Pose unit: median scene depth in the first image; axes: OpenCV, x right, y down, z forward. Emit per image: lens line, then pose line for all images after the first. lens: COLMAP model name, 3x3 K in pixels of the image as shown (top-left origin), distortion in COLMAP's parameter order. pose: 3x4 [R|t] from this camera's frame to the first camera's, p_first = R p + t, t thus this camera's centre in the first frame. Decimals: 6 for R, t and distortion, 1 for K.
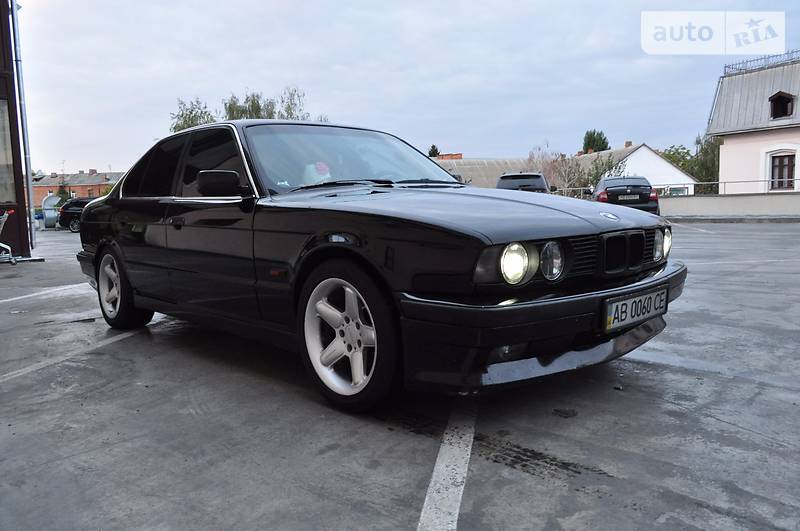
lens RADIAL K [[633.5, 0, 386.5], [0, 633.5, 283.0], [0, 0, 1]] dist [-0.002772, -0.010435]
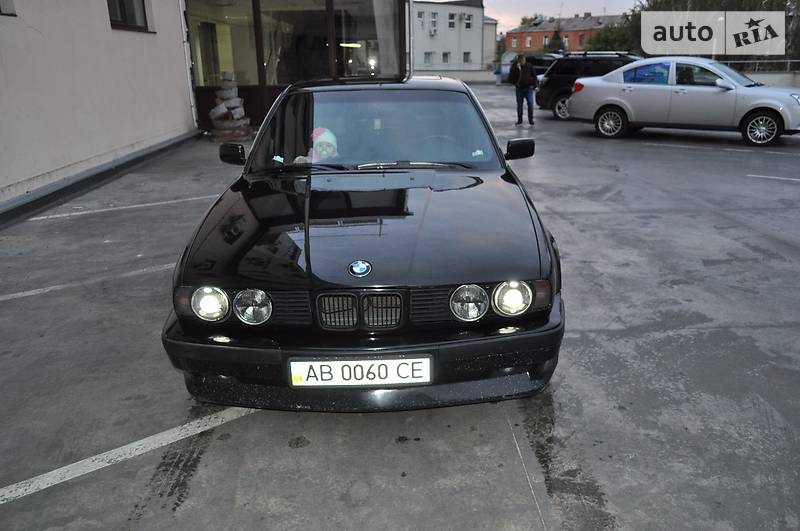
lens RADIAL K [[633.5, 0, 376.5], [0, 633.5, 279.8], [0, 0, 1]] dist [-0.002772, -0.010435]
pose [[0.733327, 0.233216, -0.638625, 1.031986], [-0.081174, 0.962640, 0.258330, -0.352683], [0.675013, -0.137601, 0.724861, 0.375197]]
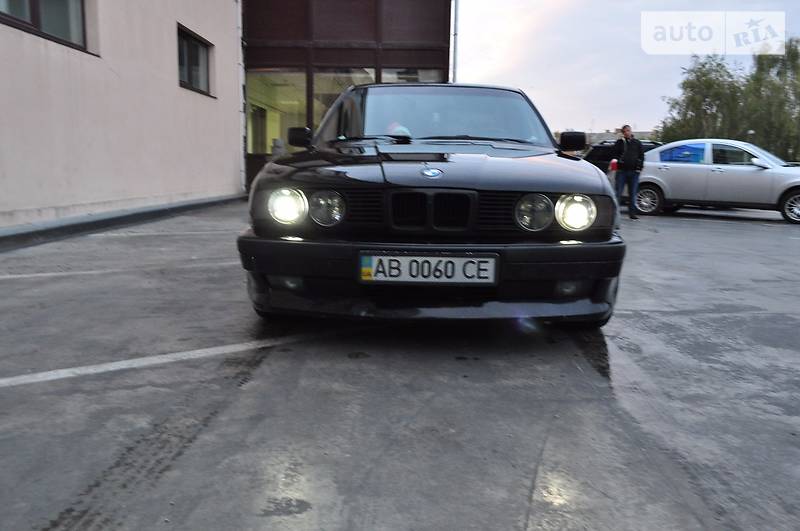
lens RADIAL K [[633.5, 0, 374.5], [0, 633.5, 280.5], [0, 0, 1]] dist [-0.002772, -0.010435]
pose [[0.692015, 0.167340, -0.702220, 1.076171], [-0.126470, 0.985820, 0.110291, -0.042133], [0.710719, 0.012487, 0.703365, 0.276628]]
